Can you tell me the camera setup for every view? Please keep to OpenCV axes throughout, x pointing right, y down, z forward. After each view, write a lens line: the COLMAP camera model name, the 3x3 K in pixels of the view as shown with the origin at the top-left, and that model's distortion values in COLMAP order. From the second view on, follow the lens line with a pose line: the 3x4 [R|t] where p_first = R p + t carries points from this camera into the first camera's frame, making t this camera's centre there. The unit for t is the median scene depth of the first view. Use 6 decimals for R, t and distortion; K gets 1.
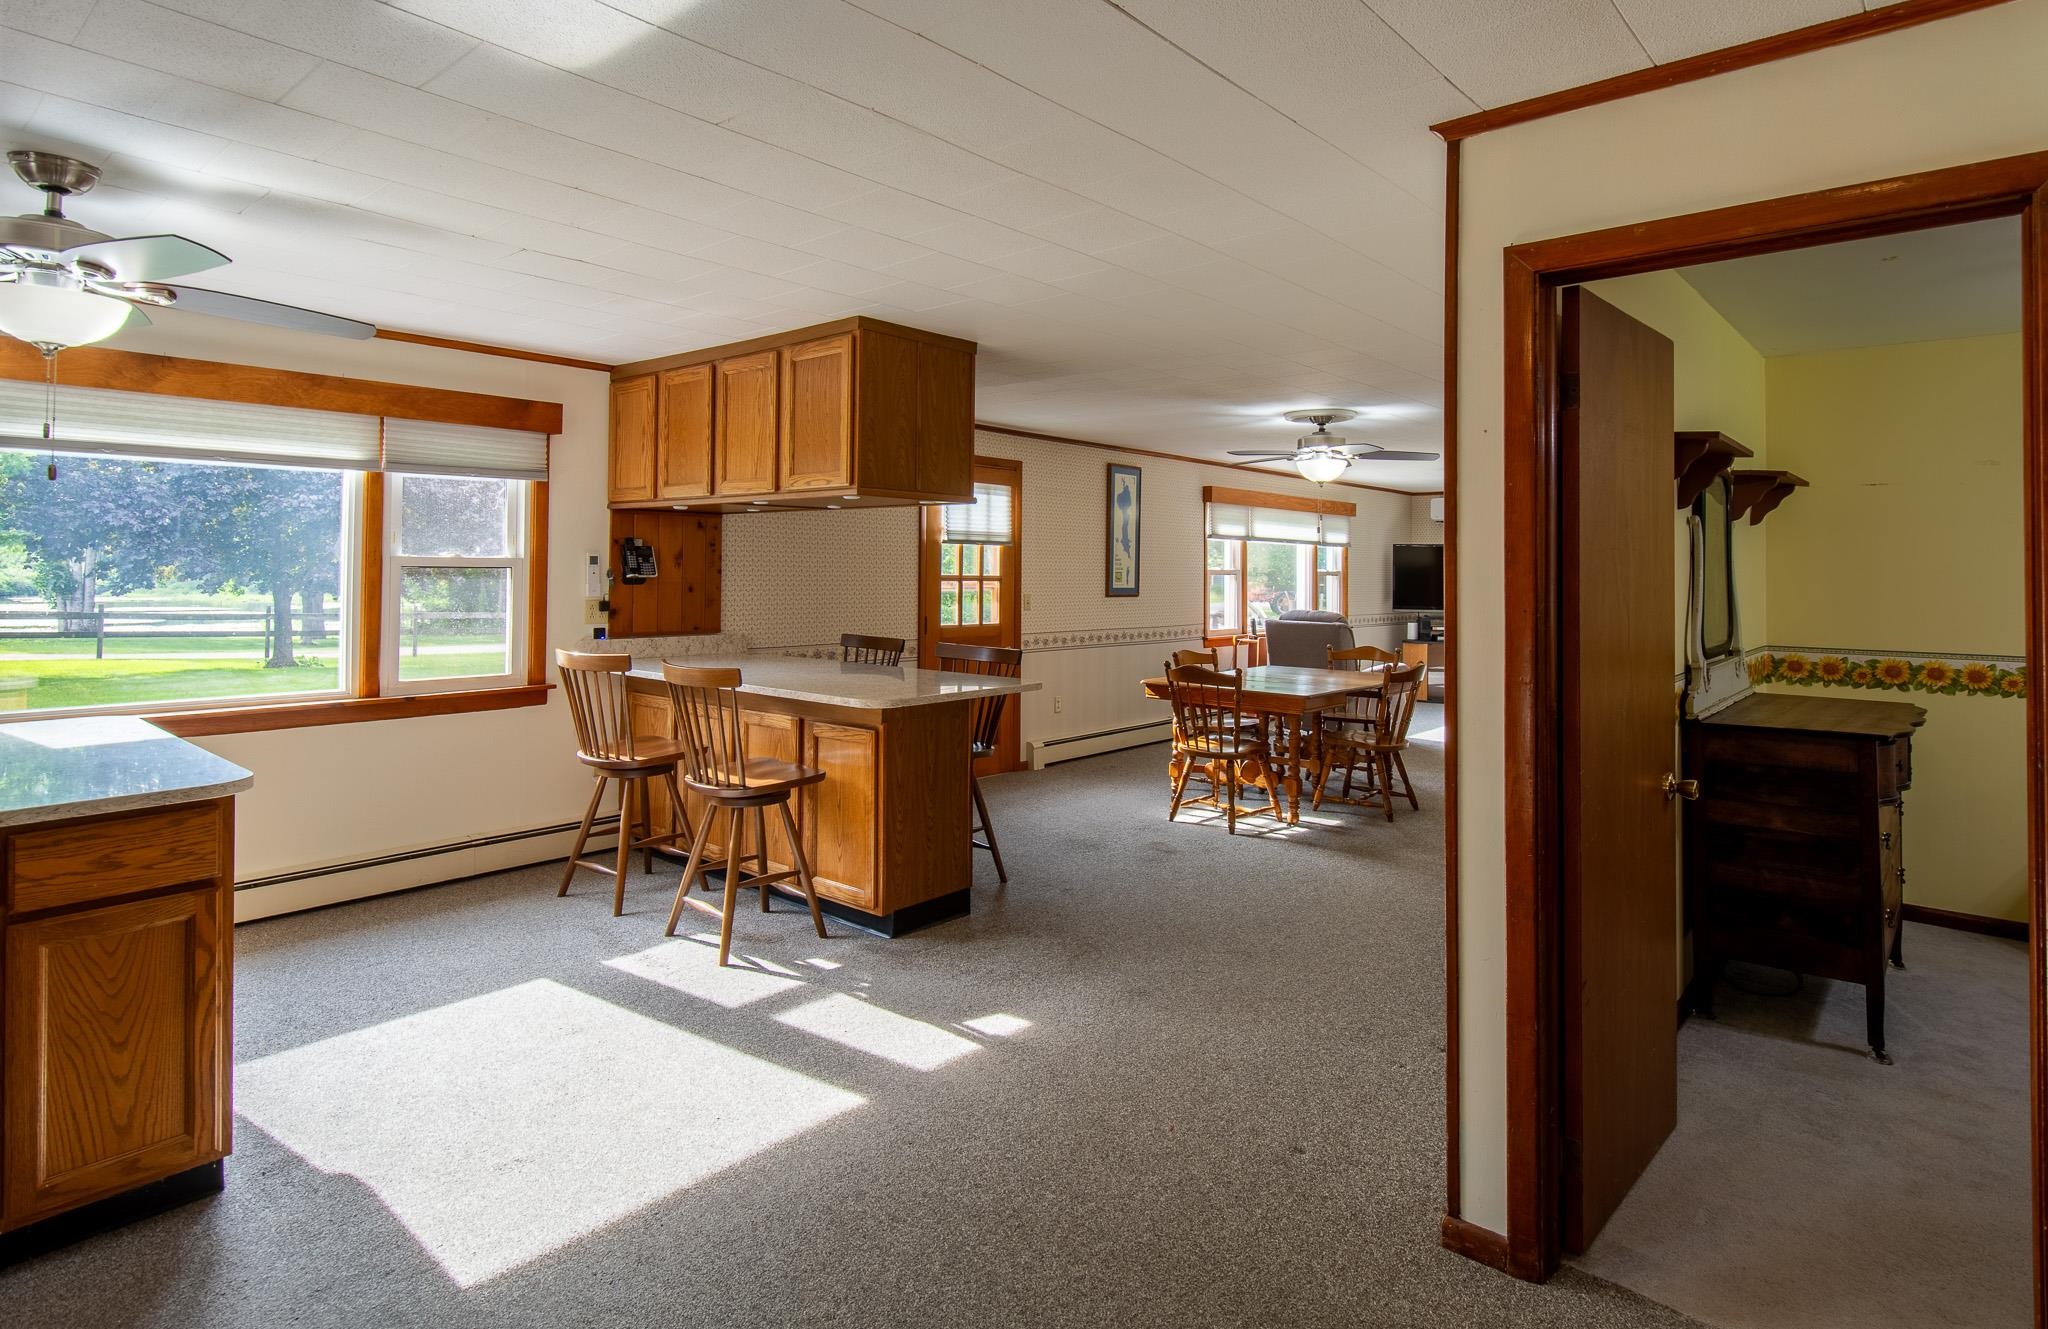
lens RADIAL K [[1099.6, 0, 1077.2], [0, 1099.6, 565.9], [0, 0, 1]] dist [0.000070, 0.000020]
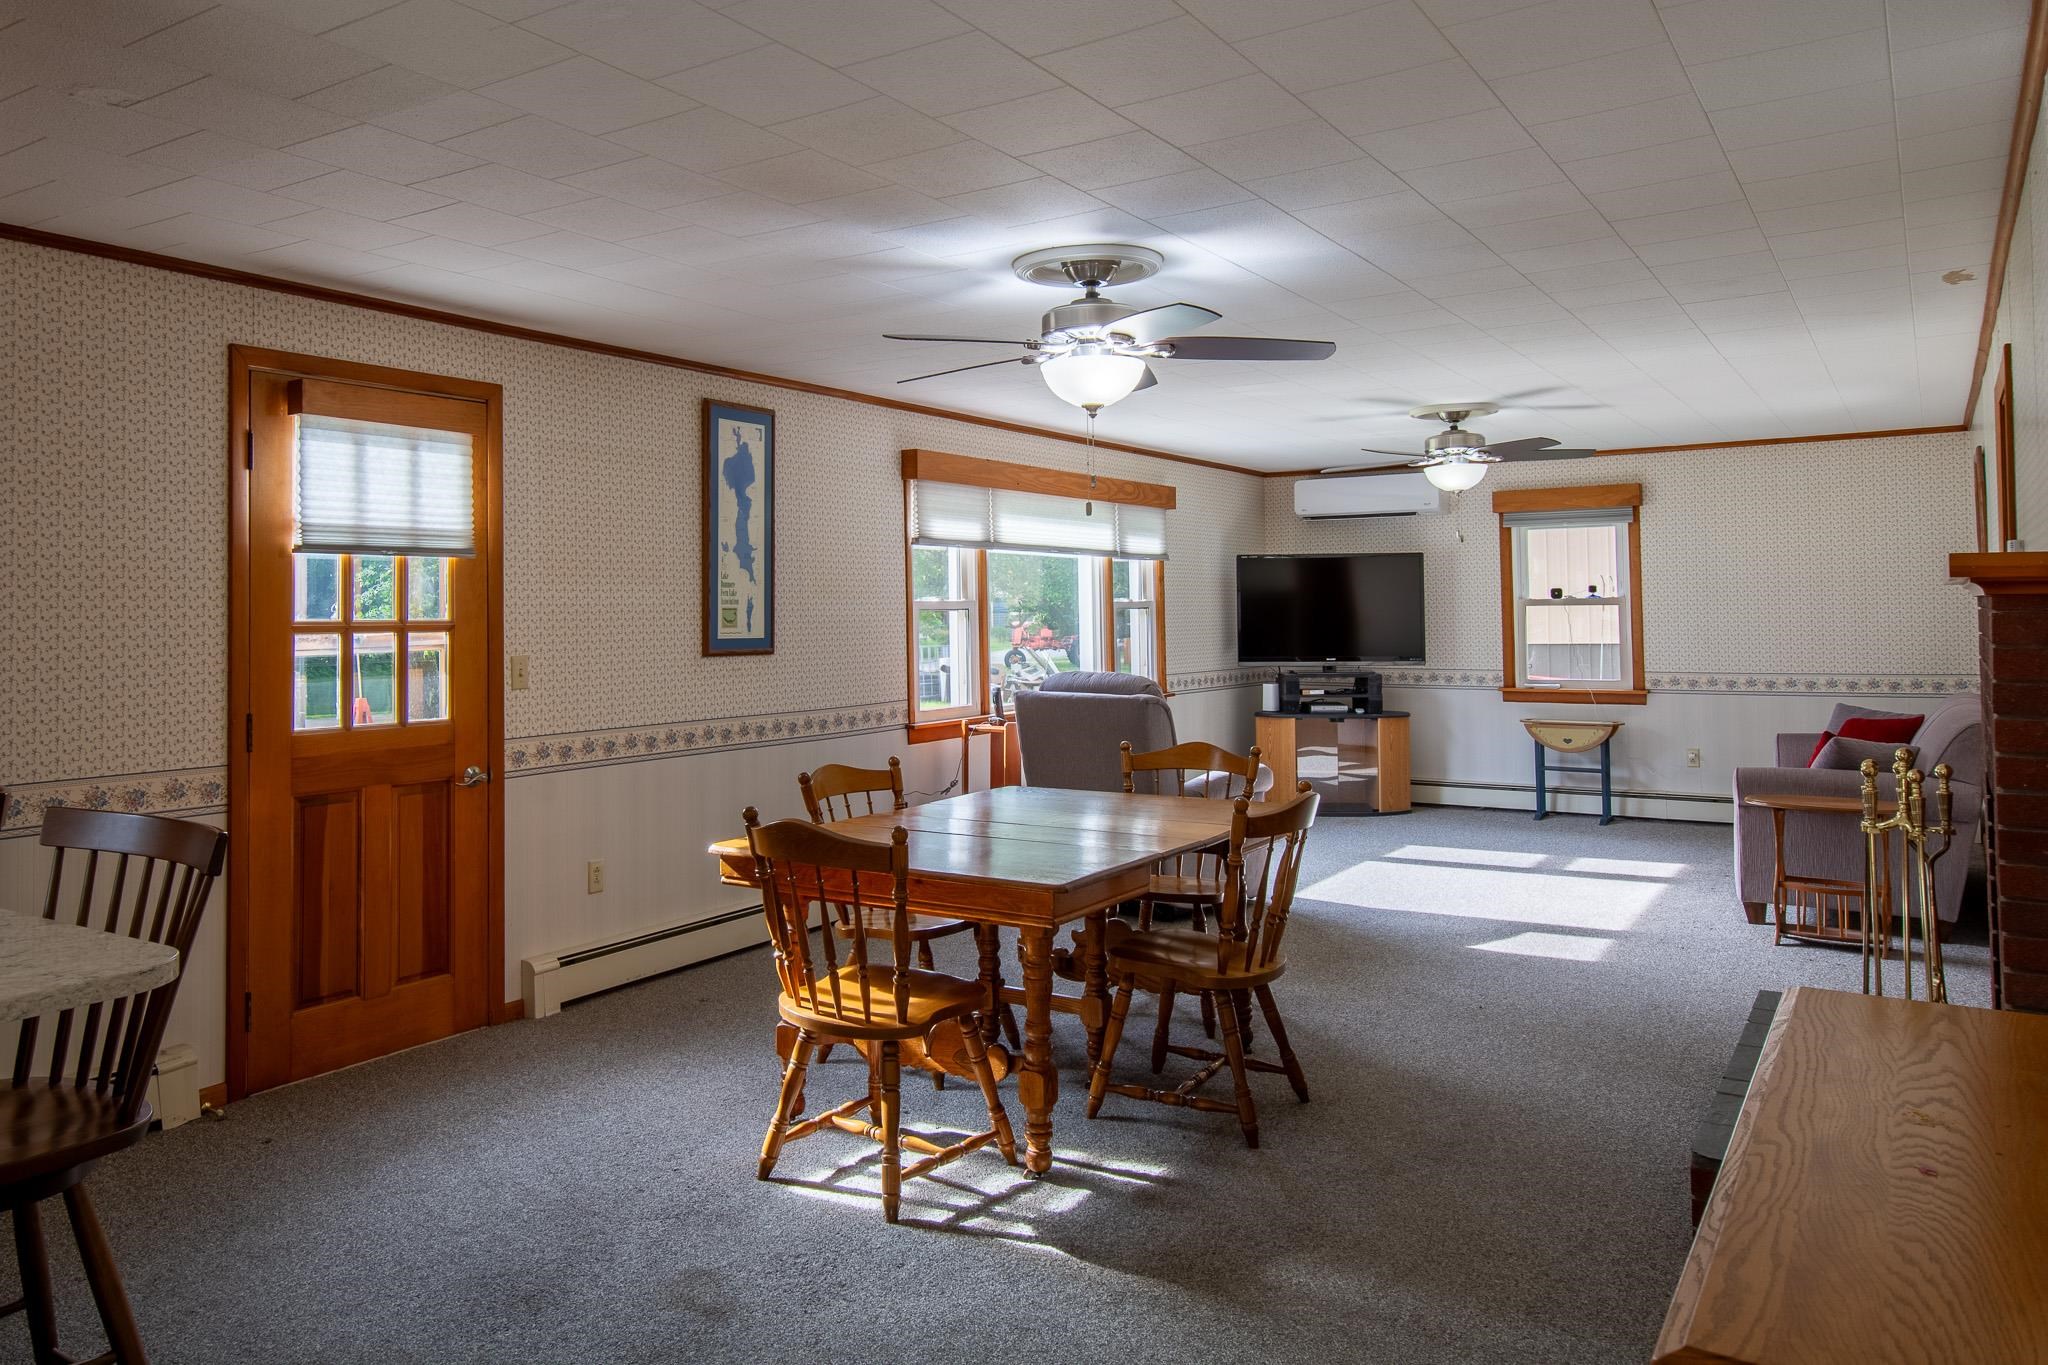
lens RADIAL K [[1487.6, 0, 1021.0], [0, 1487.6, 560.7], [0, 0, 1]] dist [0.000533, 0.000582]
pose [[0.990175, -0.013249, 0.139205, 0.077912], [0.016907, 0.999541, -0.025130, 0.003048], [-0.138808, 0.027237, 0.989945, 0.287645]]
